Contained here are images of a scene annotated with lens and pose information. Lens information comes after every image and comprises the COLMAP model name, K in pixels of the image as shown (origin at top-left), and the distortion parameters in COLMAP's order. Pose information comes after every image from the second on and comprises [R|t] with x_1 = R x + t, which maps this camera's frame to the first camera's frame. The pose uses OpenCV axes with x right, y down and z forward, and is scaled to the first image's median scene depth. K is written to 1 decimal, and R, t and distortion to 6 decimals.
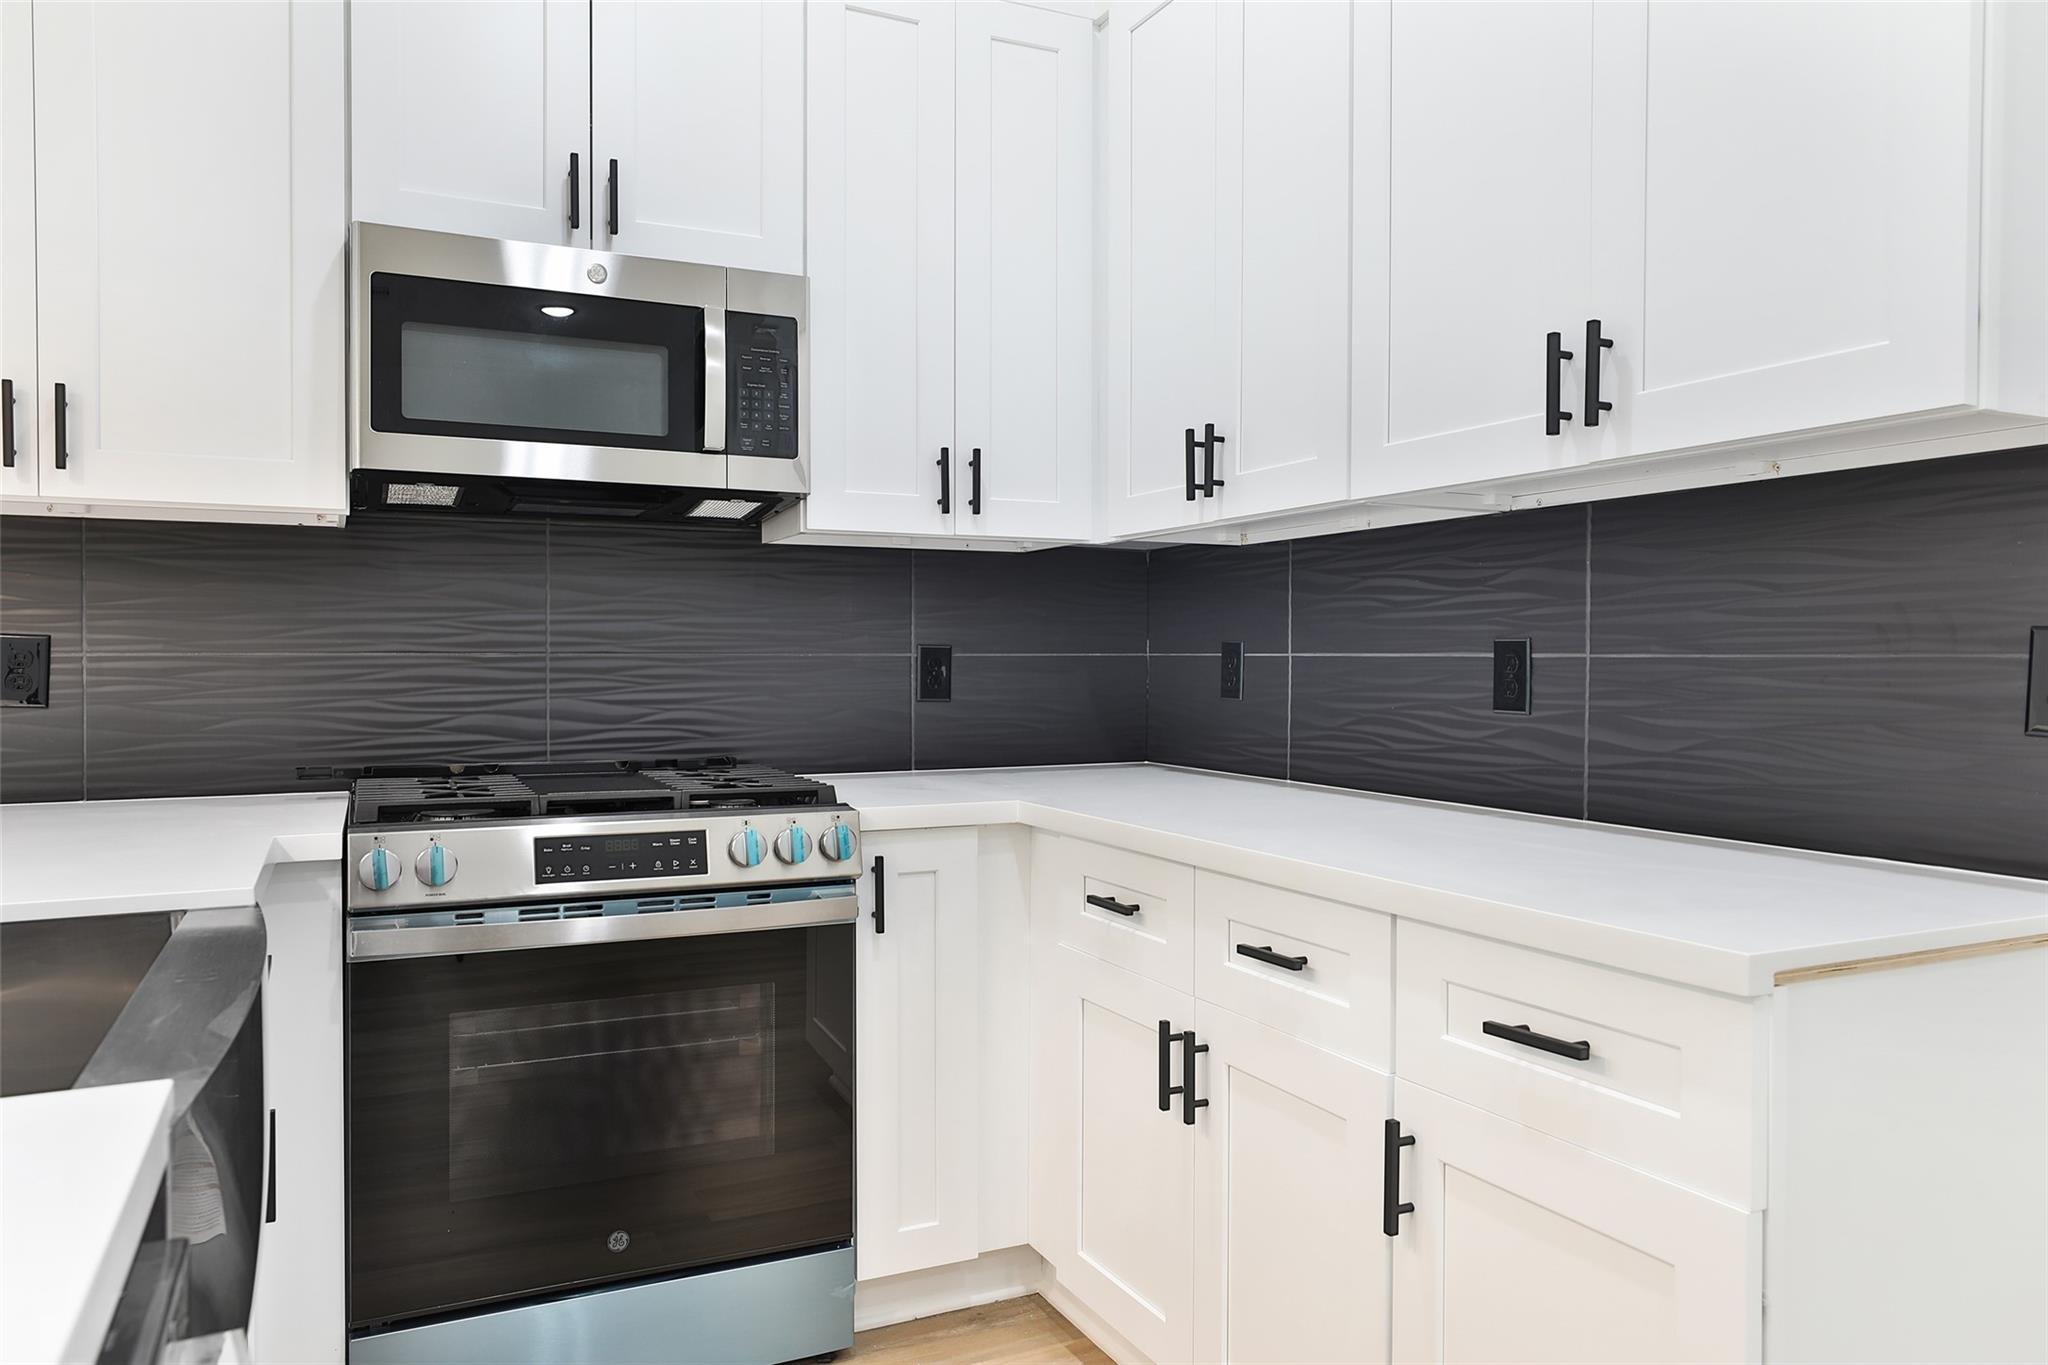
lens RADIAL K [[1424.9, 0, 1023.1], [0, 1424.9, 679.9], [0, 0, 1]] dist [-0.001256, -0.002475]
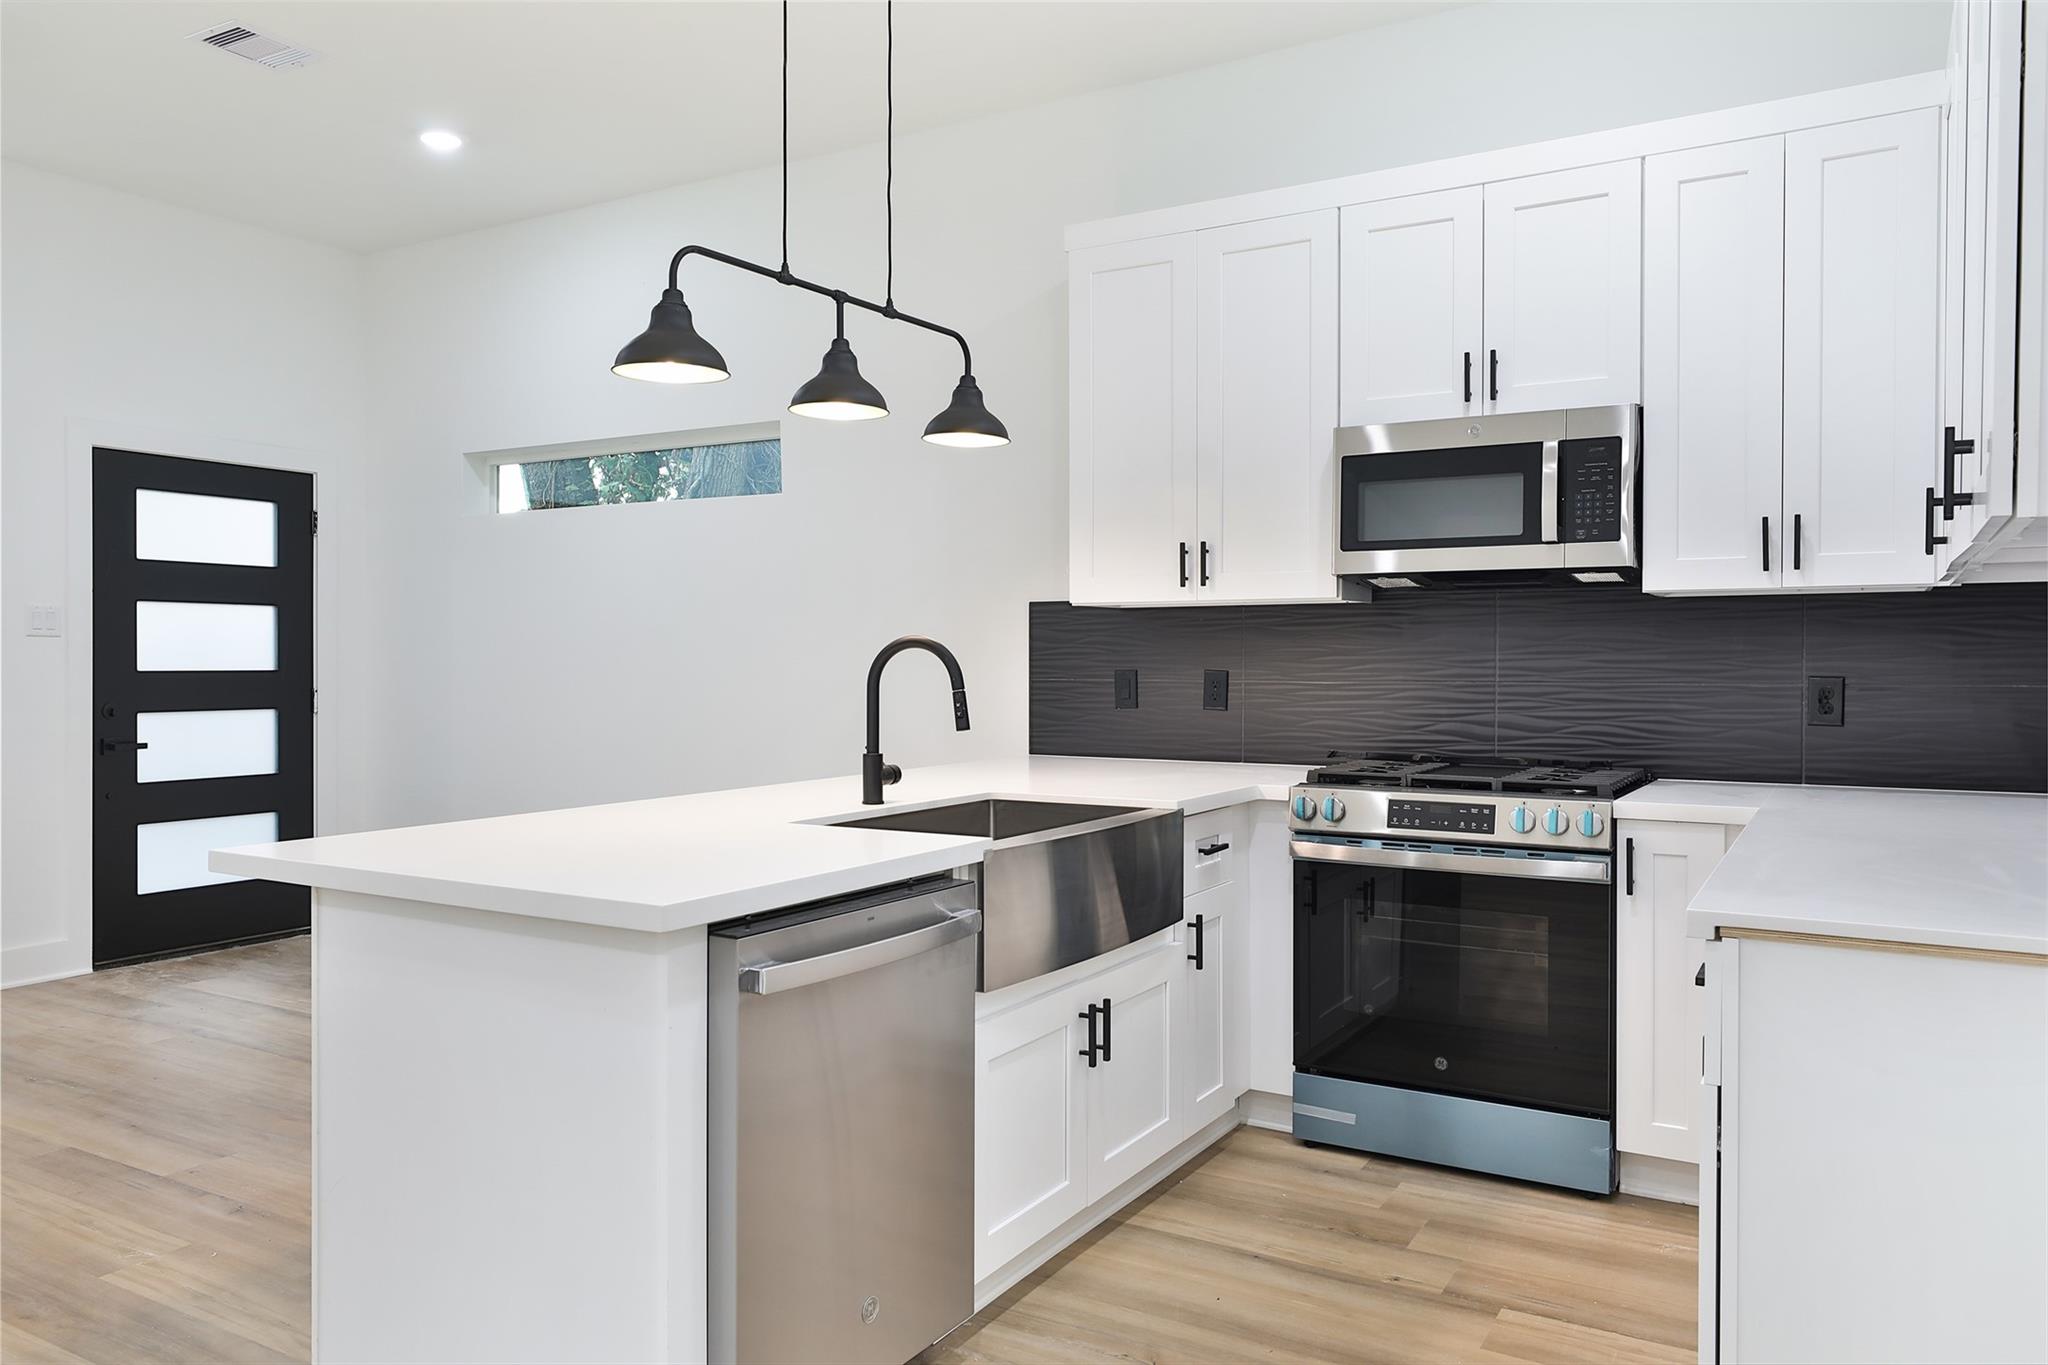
lens RADIAL K [[1424.9, 0, 1031.2], [0, 1424.9, 680.3], [0, 0, 1]] dist [-0.001256, -0.002475]
pose [[0.547273, 0.010896, -0.836883, 0.711542], [-0.011006, 0.999922, 0.005821, -0.027190], [0.836882, 0.006025, 0.547350, -0.213859]]
